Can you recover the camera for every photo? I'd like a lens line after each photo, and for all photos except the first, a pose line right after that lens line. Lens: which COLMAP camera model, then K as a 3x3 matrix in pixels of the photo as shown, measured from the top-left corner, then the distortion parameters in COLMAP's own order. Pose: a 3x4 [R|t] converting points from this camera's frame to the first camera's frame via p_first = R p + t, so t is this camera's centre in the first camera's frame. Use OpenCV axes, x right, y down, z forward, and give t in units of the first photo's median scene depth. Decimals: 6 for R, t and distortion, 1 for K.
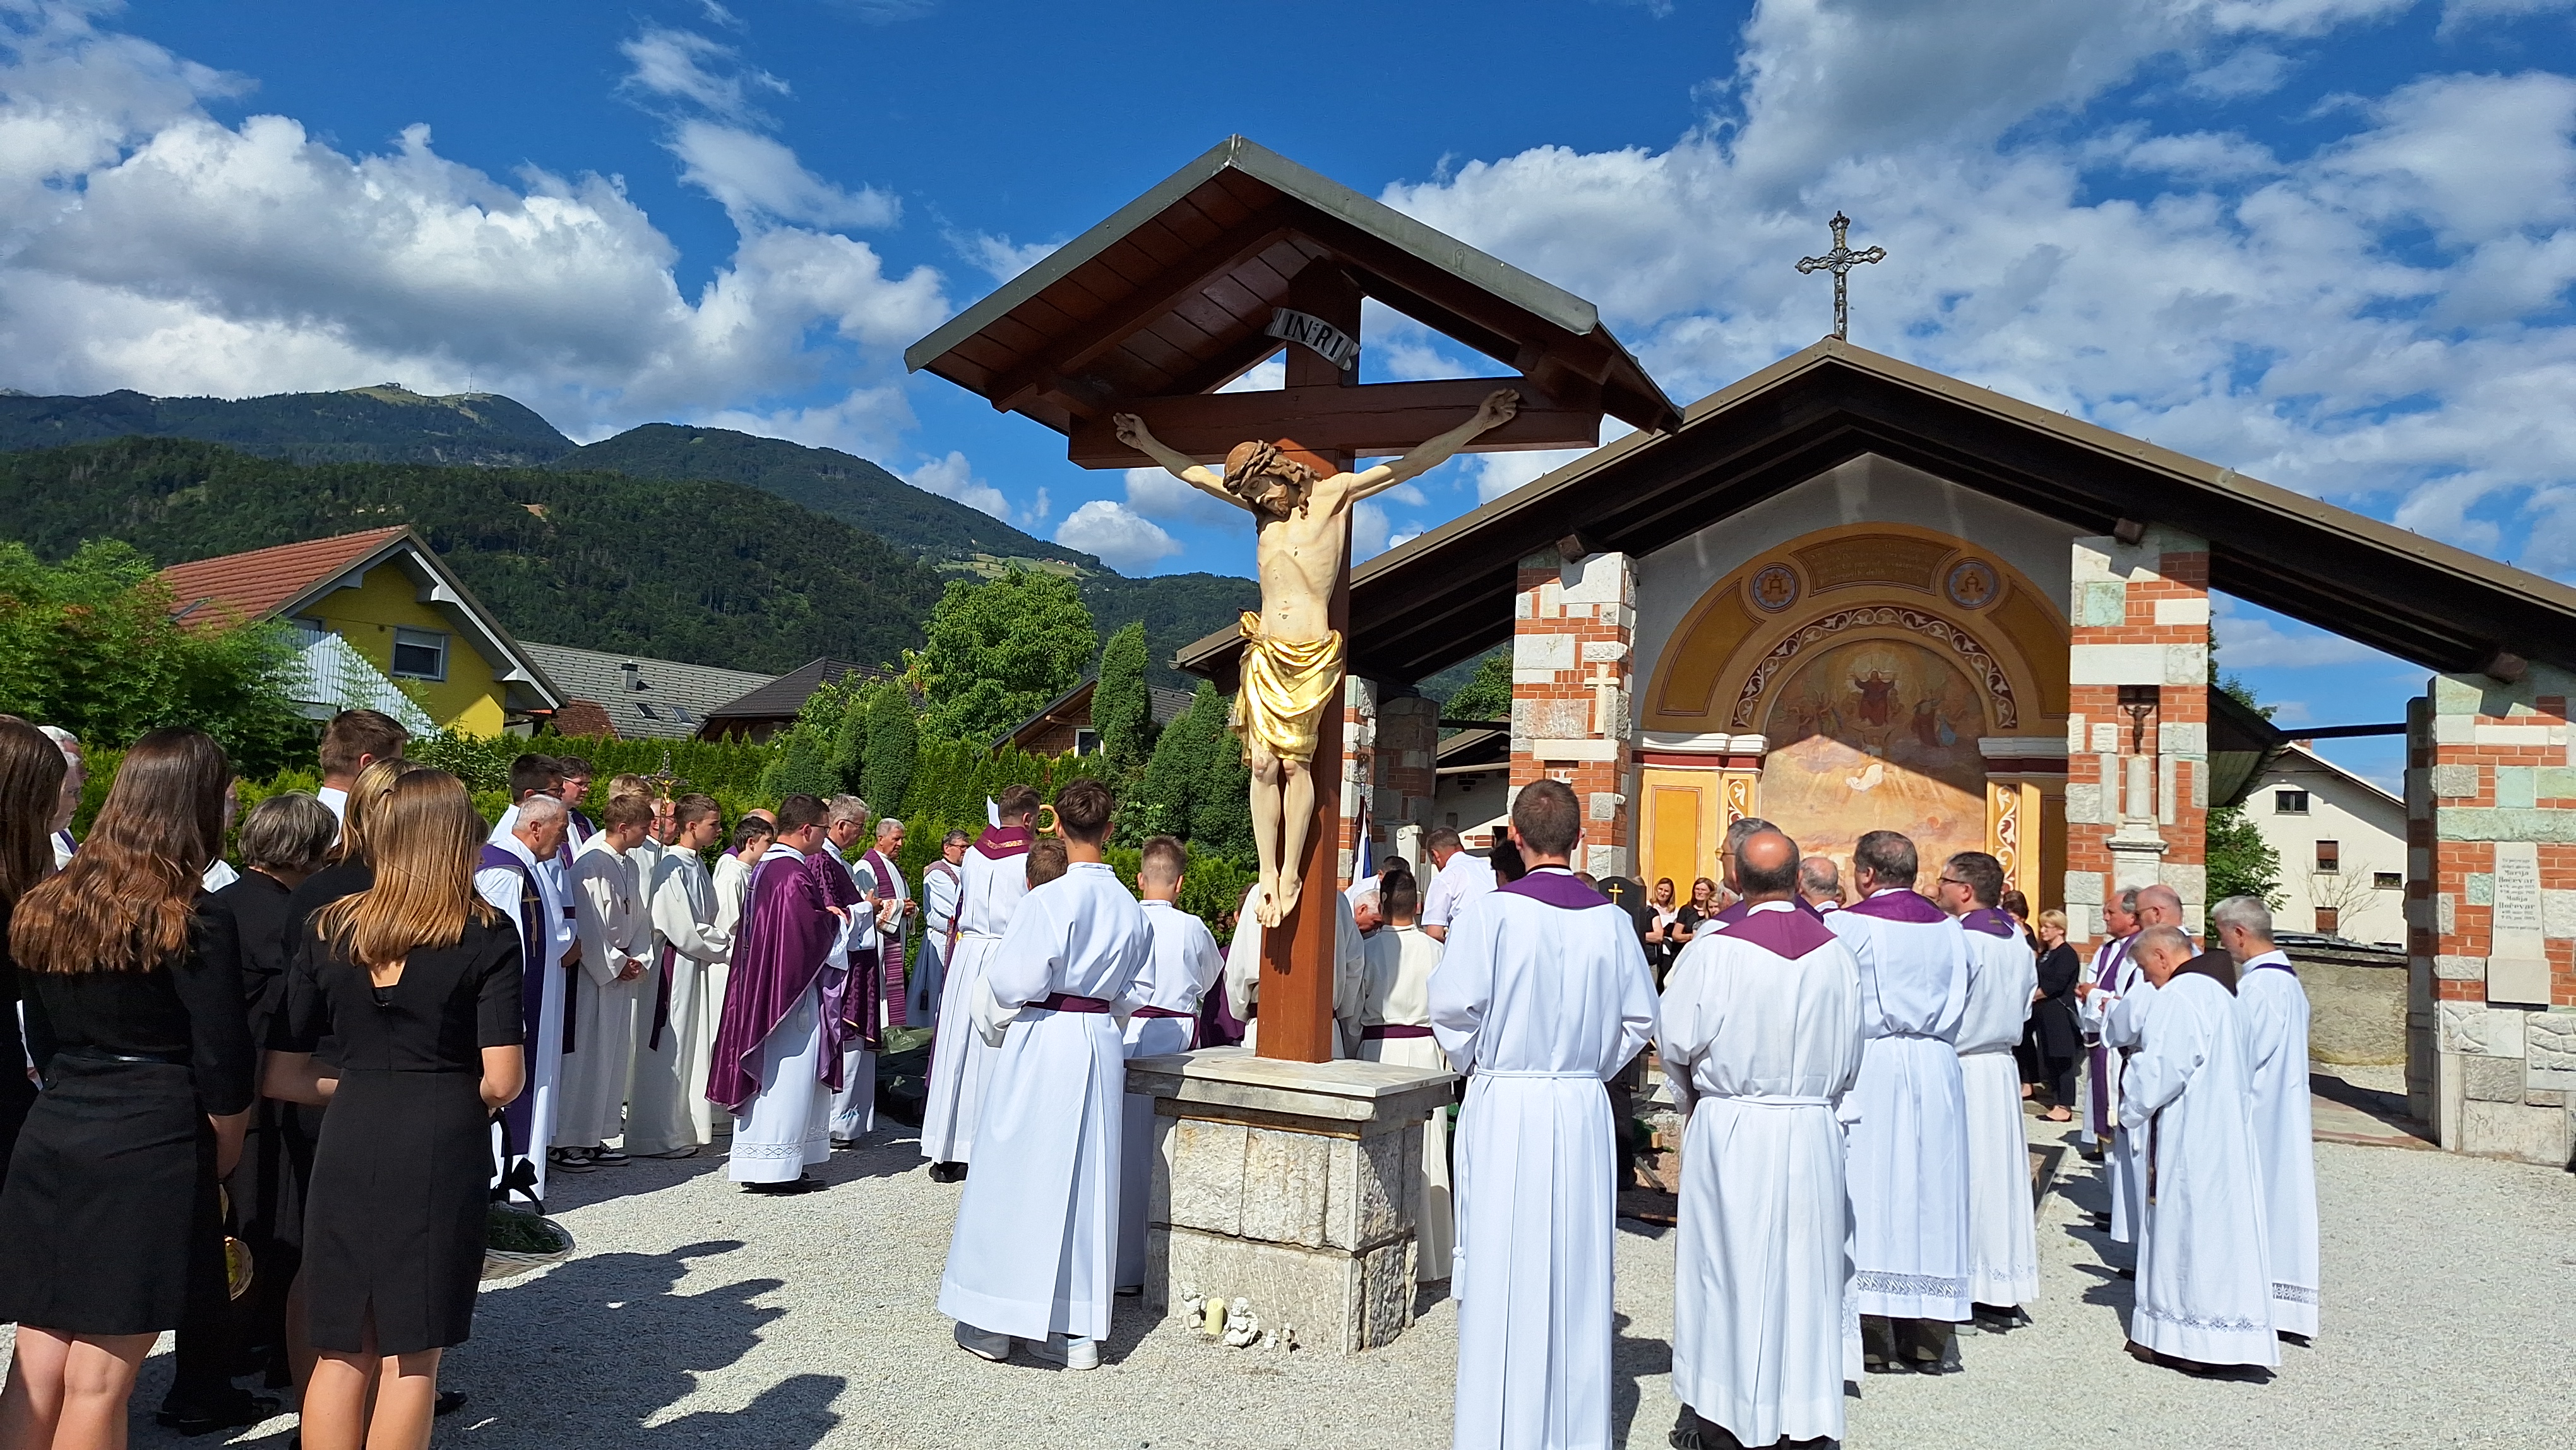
lens RADIAL K [[1828.1, 0, 1339.8], [0, 1828.1, 743.9], [0, 0, 1]] dist [0.153557, -0.241380]
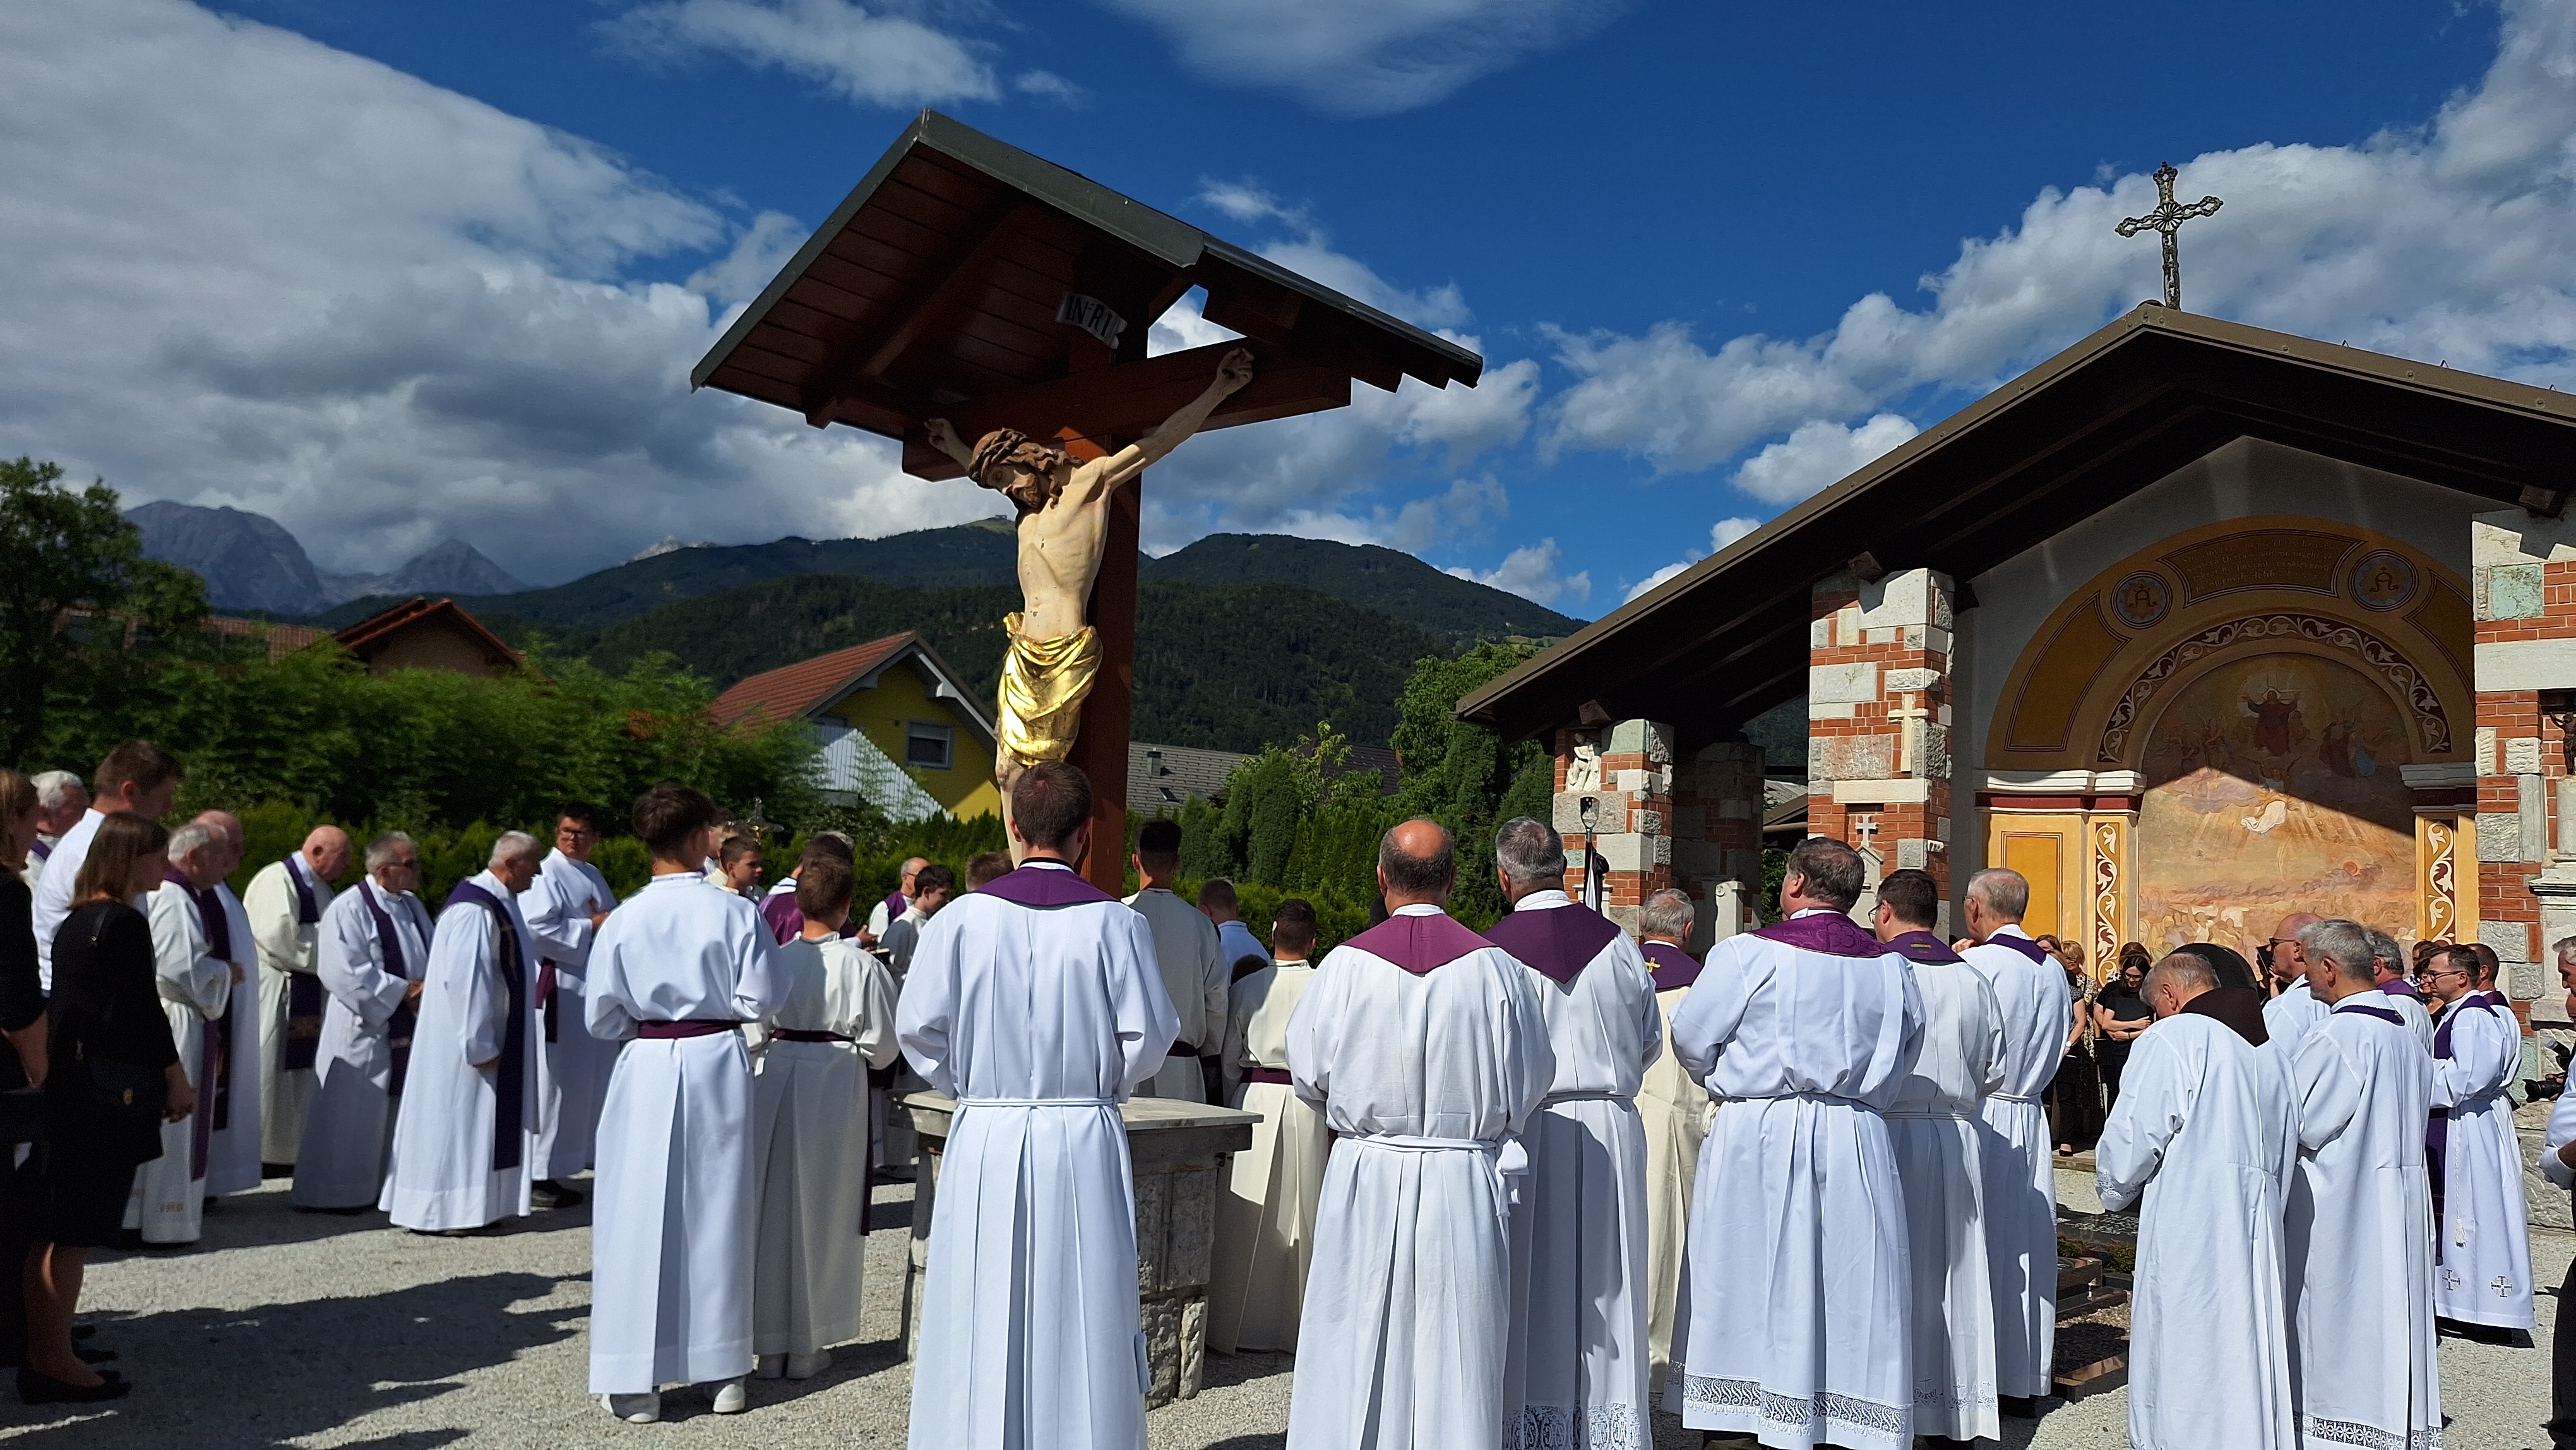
lens RADIAL K [[1829.6, 0, 1326.8], [0, 1829.6, 737.9], [0, 0, 1]] dist [0.111271, -0.166570]
pose [[0.950527, -0.036396, -0.308502, 0.142063], [0.021945, 0.998499, -0.050183, 0.015542], [0.309865, 0.040930, 0.949899, 0.058857]]
